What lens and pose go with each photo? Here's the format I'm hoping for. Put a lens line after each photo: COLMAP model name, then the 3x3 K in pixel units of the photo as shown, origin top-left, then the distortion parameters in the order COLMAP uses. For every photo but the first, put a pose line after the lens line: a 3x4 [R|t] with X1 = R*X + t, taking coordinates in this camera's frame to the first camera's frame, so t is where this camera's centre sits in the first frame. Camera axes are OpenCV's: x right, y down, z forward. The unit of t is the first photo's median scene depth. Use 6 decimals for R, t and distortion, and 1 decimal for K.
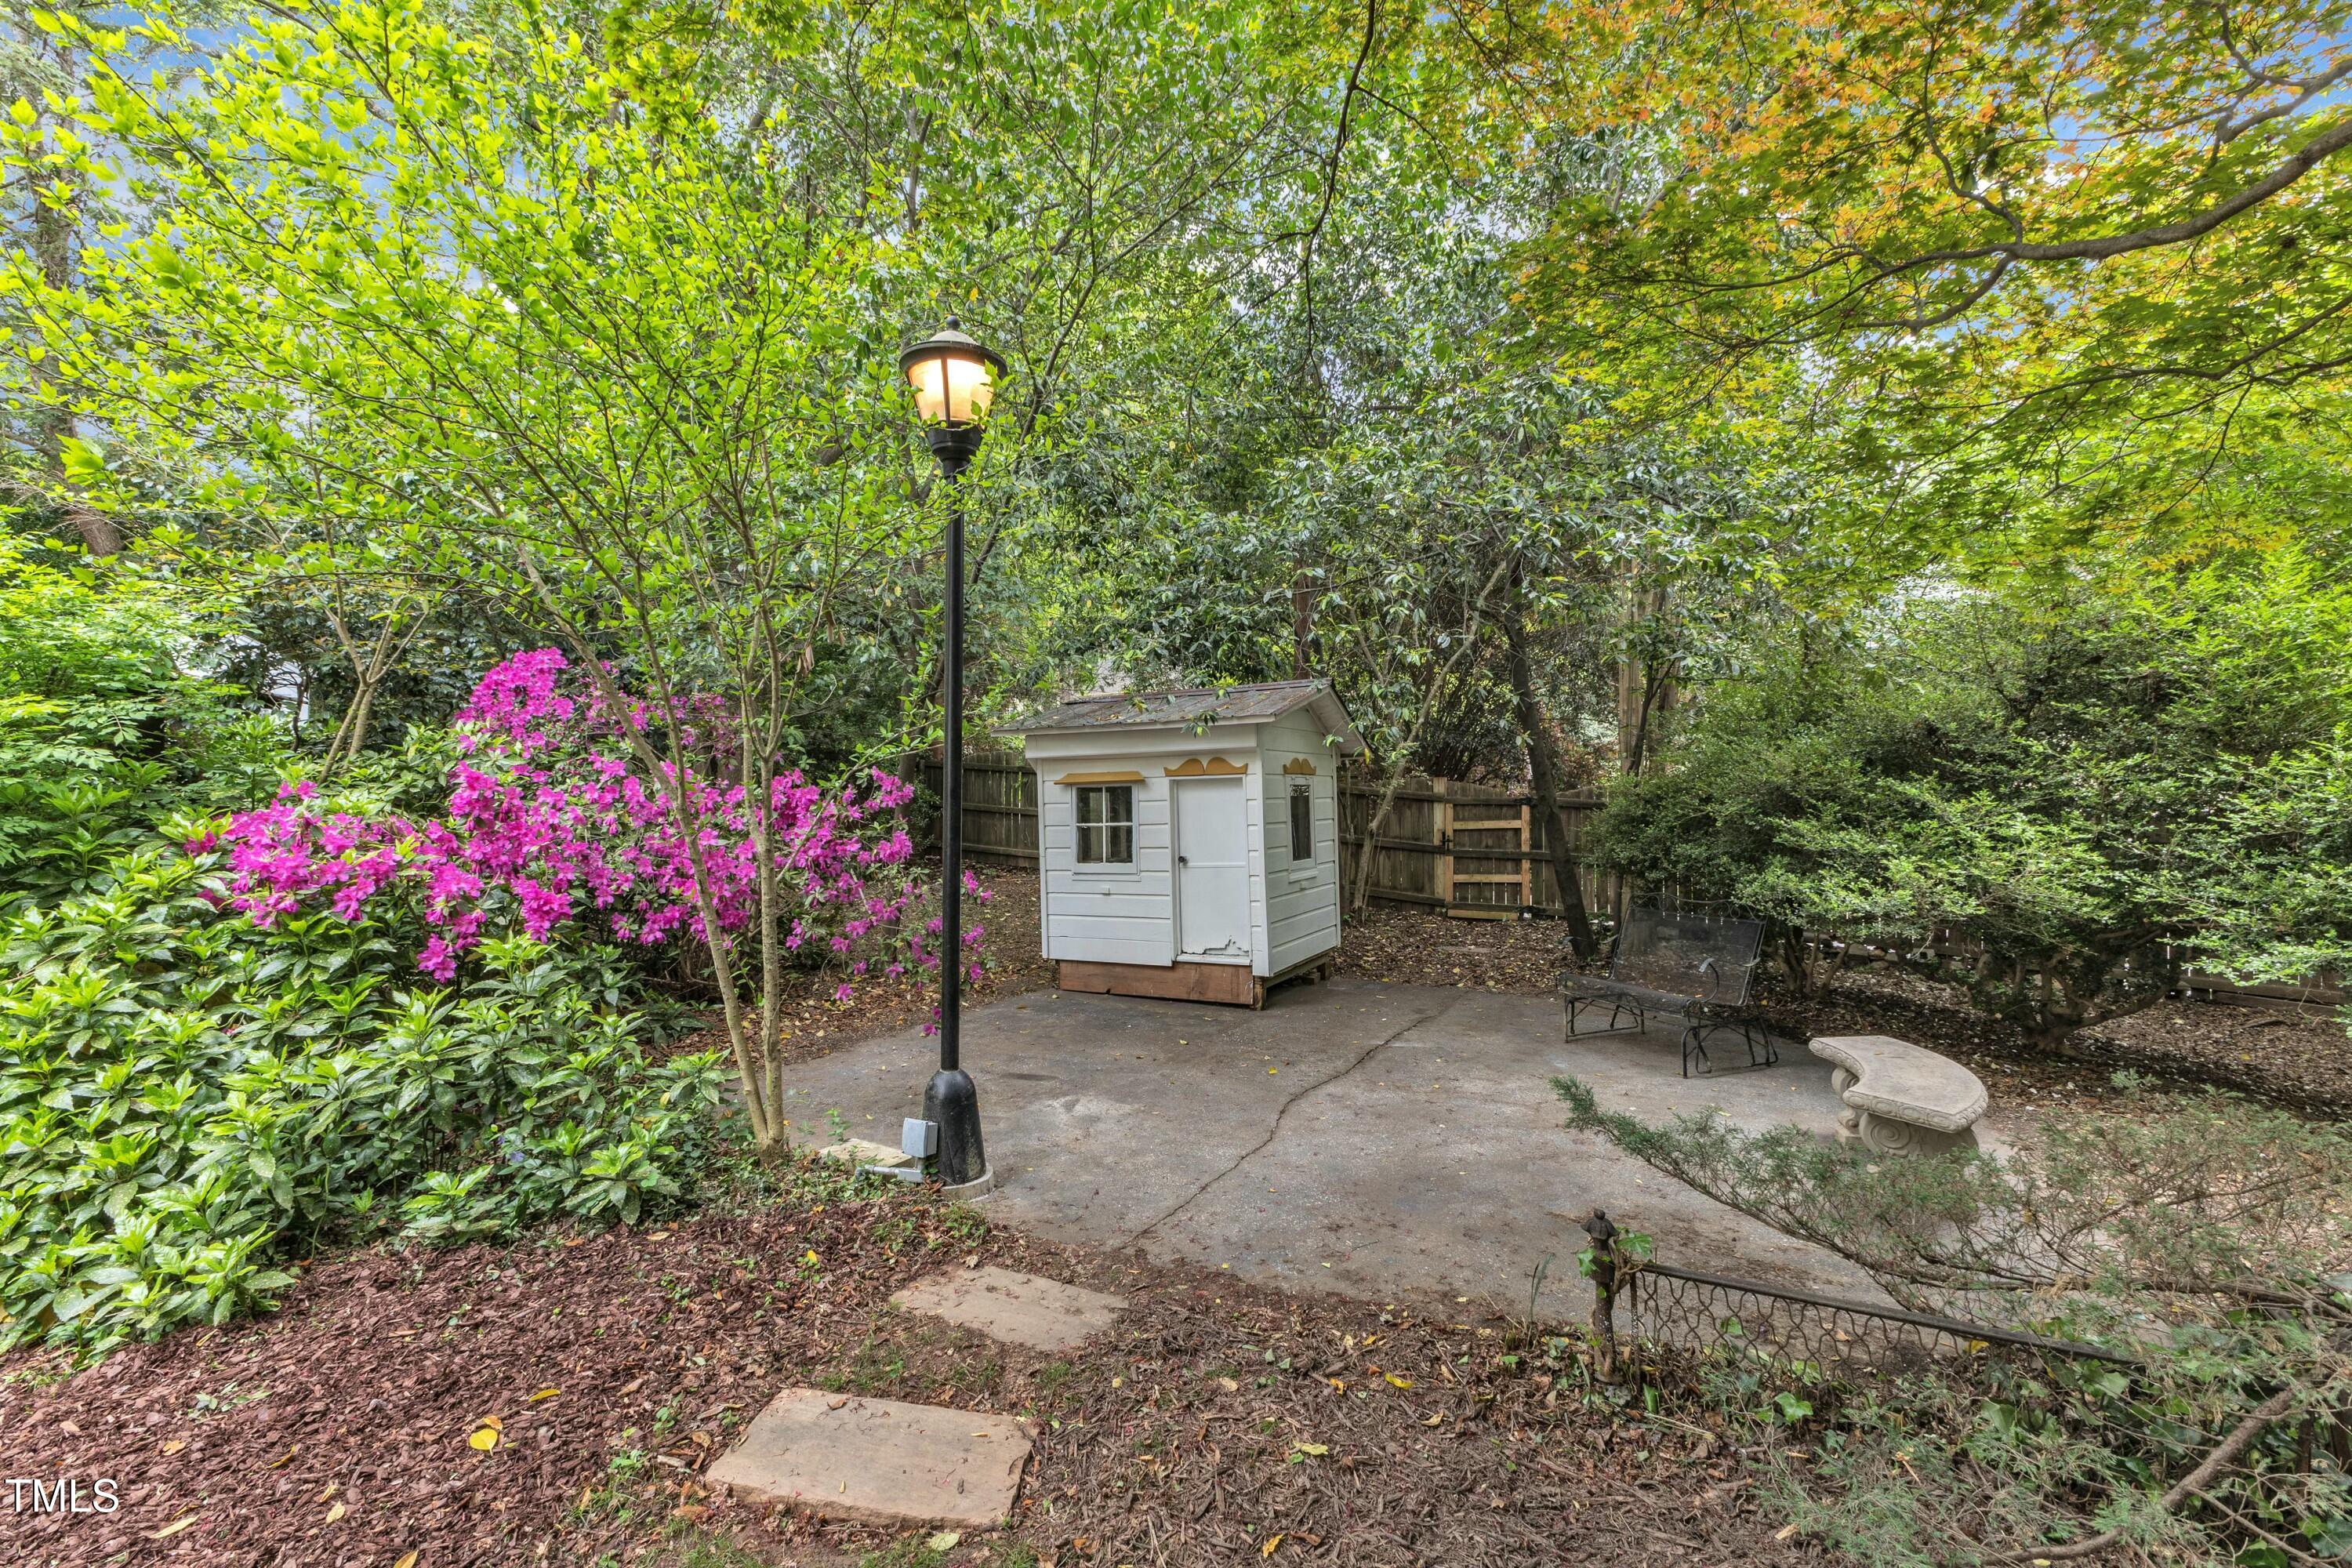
lens RADIAL K [[999.2, 0, 1168.0], [0, 999.2, 776.6], [0, 0, 1]] dist [0.007152, 0.000448]
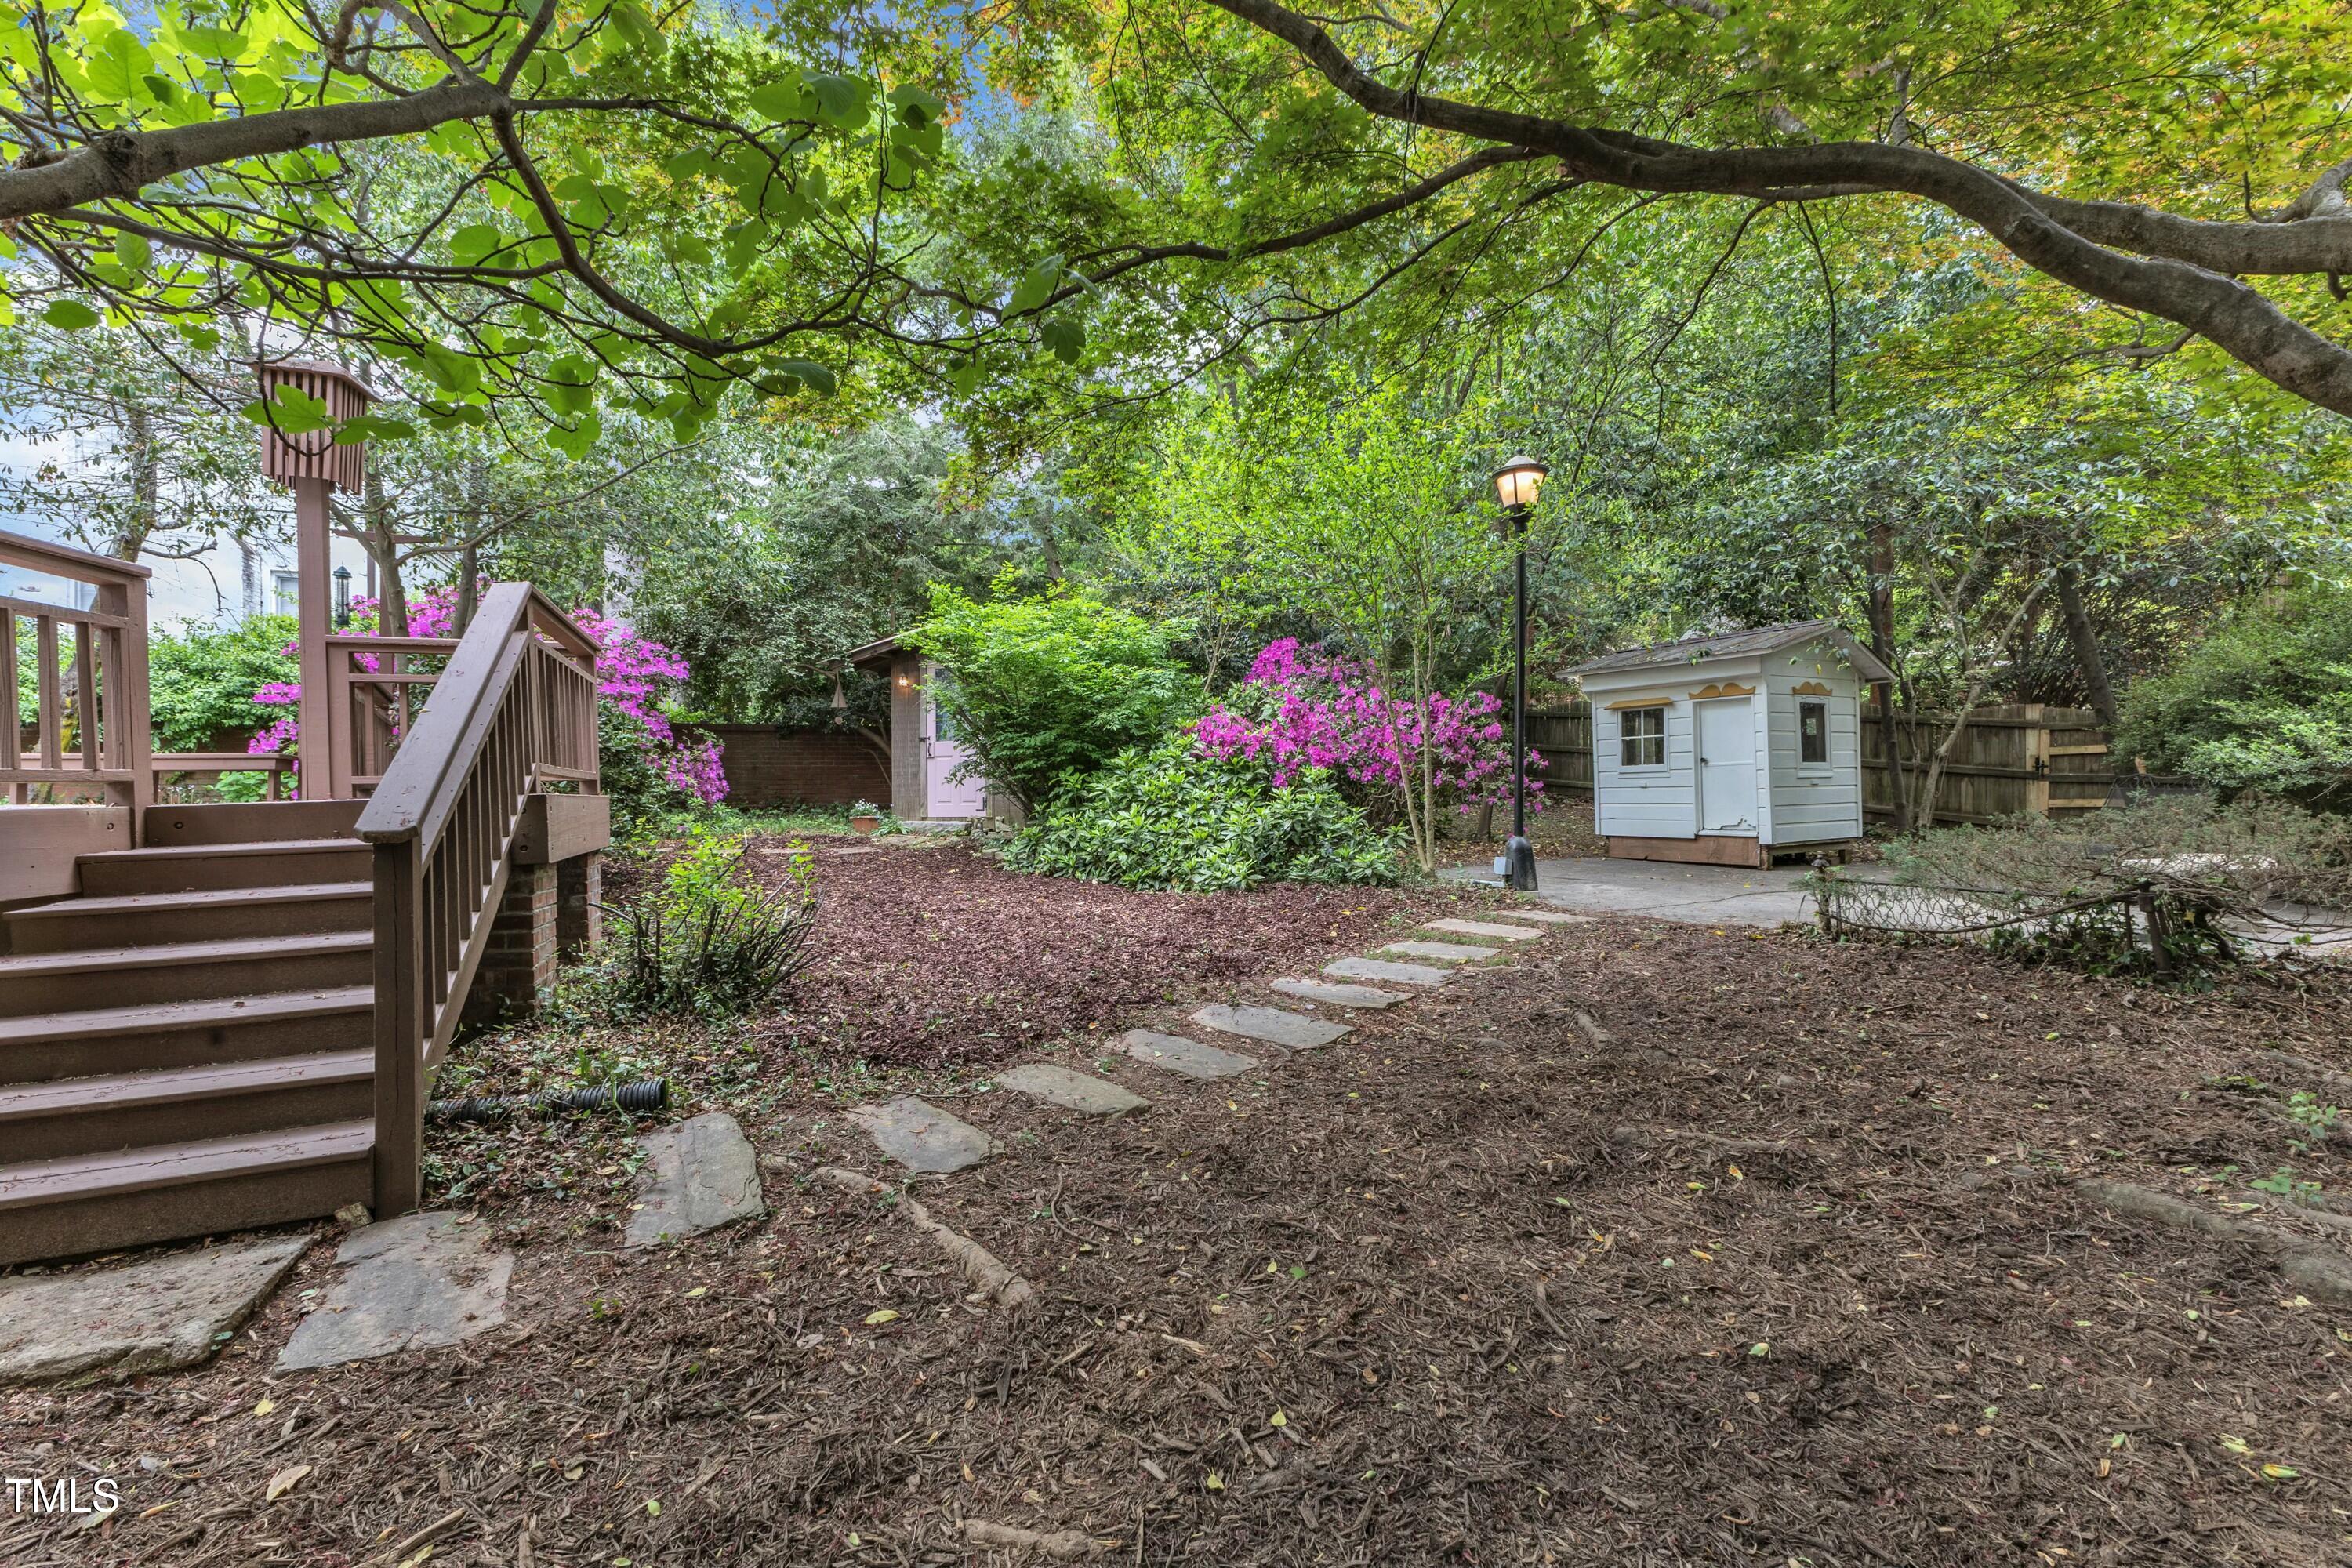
lens RADIAL K [[999.2, 0, 1175.3], [0, 999.2, 772.8], [0, 0, 1]] dist [0.007152, 0.000448]
pose [[0.841298, 0.002245, -0.540566, 0.178162], [0.010717, 0.999726, 0.020831, 0.078409], [0.540465, -0.023318, 0.841044, -0.653386]]
